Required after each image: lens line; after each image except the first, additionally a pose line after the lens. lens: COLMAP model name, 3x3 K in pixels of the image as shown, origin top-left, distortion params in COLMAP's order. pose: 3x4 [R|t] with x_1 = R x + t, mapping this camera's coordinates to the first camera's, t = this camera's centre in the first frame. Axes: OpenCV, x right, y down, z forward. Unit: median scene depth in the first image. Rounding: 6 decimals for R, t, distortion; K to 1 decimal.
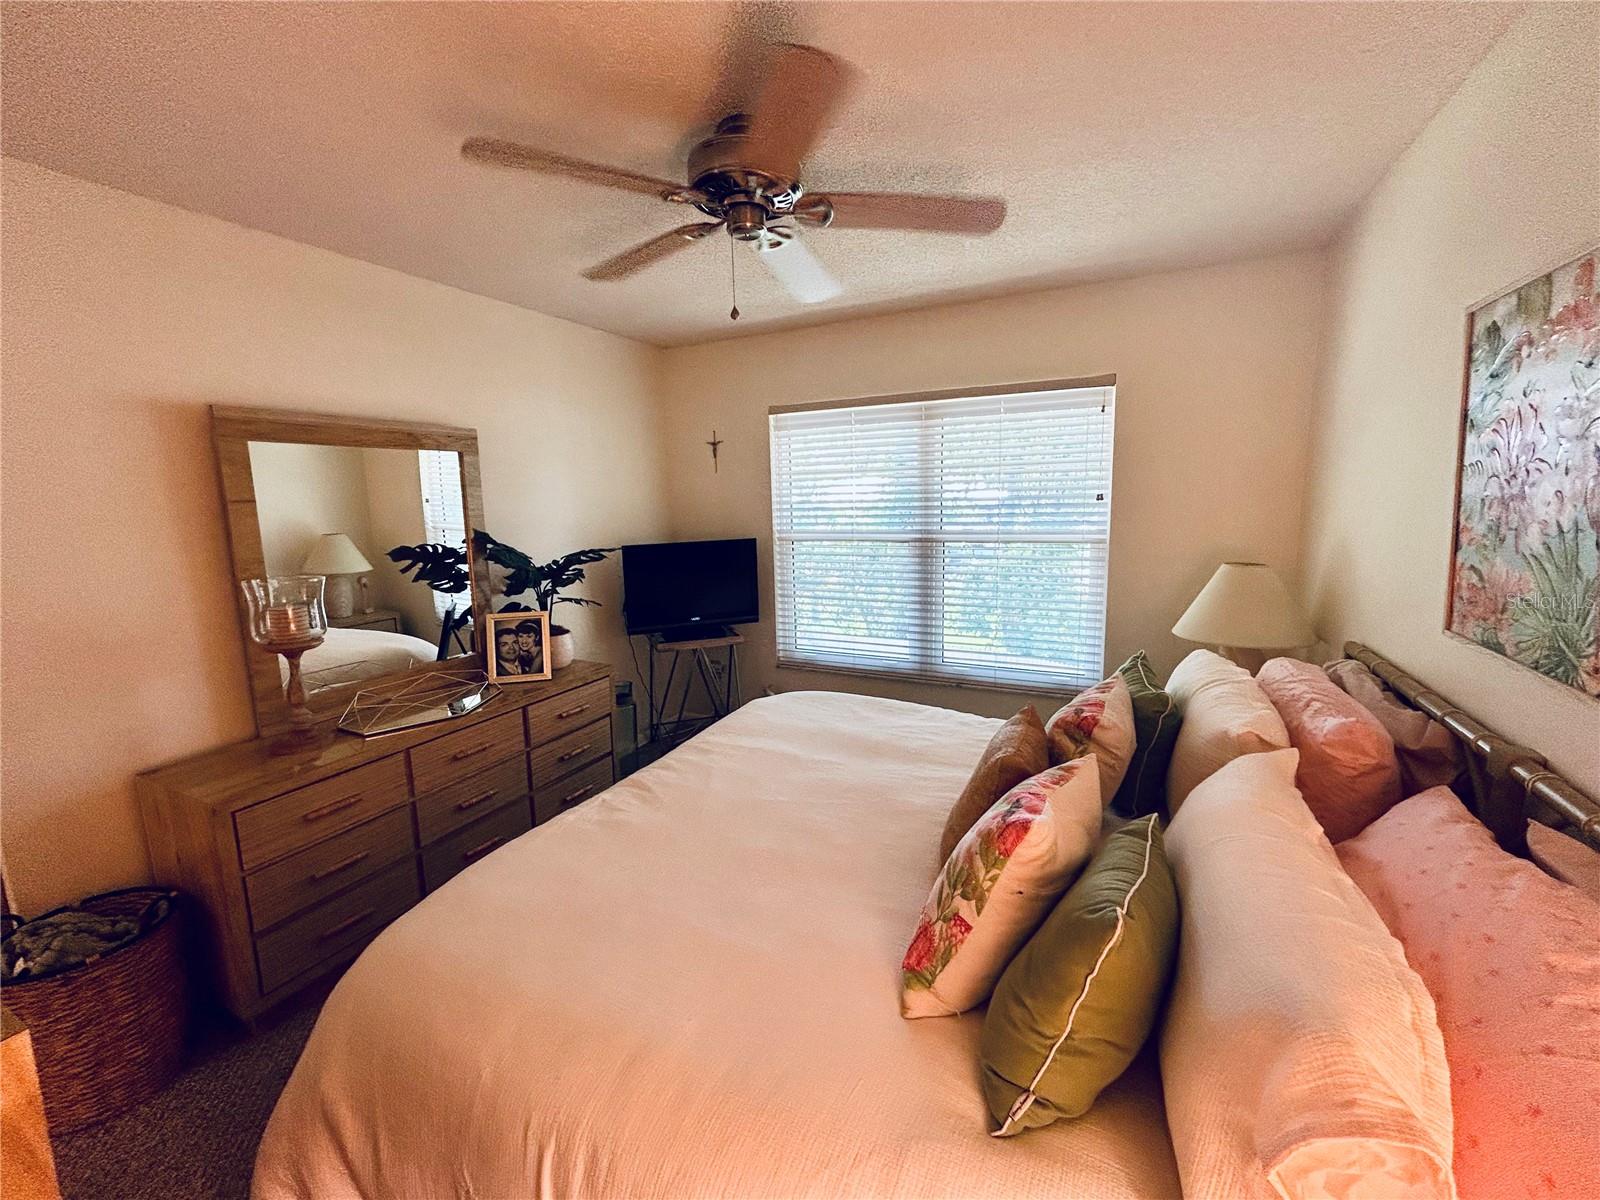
lens RADIAL K [[650.3, 0, 801.1], [0, 650.3, 598.8], [0, 0, 1]] dist [-0.000171, 0.000786]
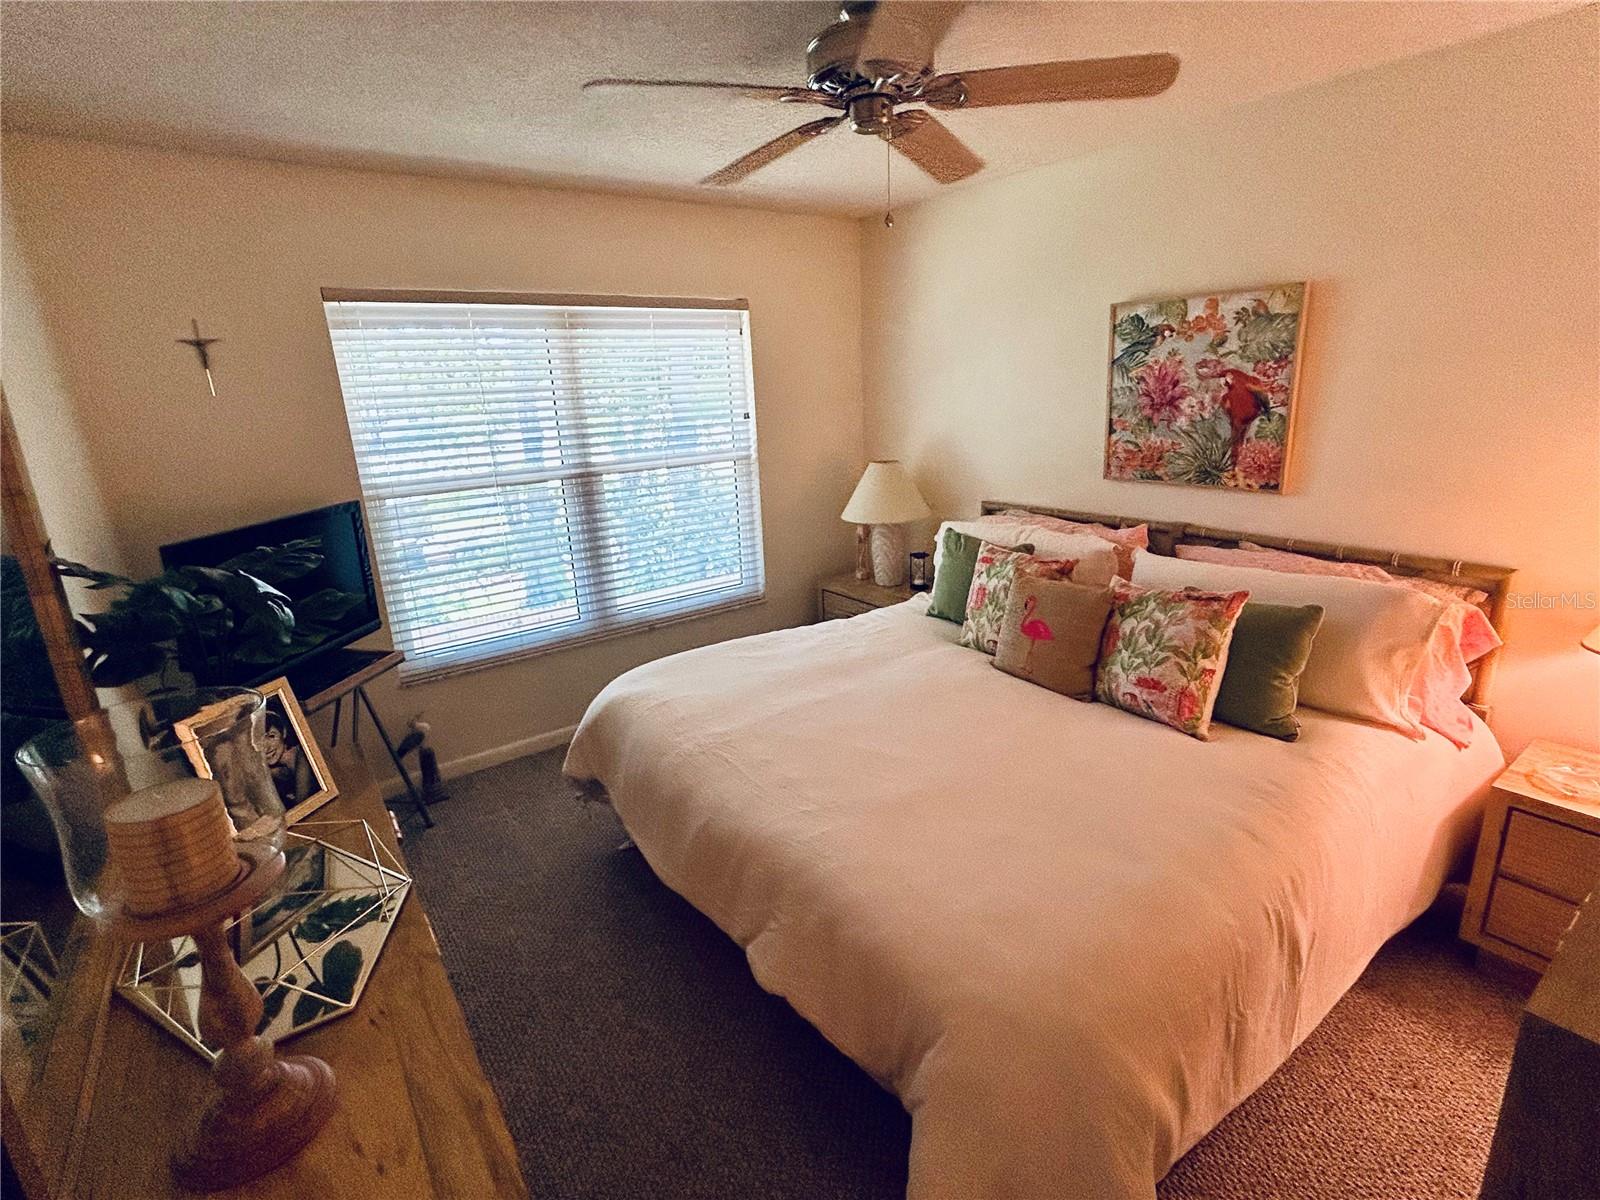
lens RADIAL K [[756.8, 0, 800.0], [0, 756.8, 600.0], [0, 0, 1]] dist [0.016978, 0.000105]
pose [[0.475425, -0.243531, 0.845378, -0.573178], [0.172001, 0.968109, 0.182157, -0.066789], [-0.862779, 0.058804, 0.502151, 0.281486]]
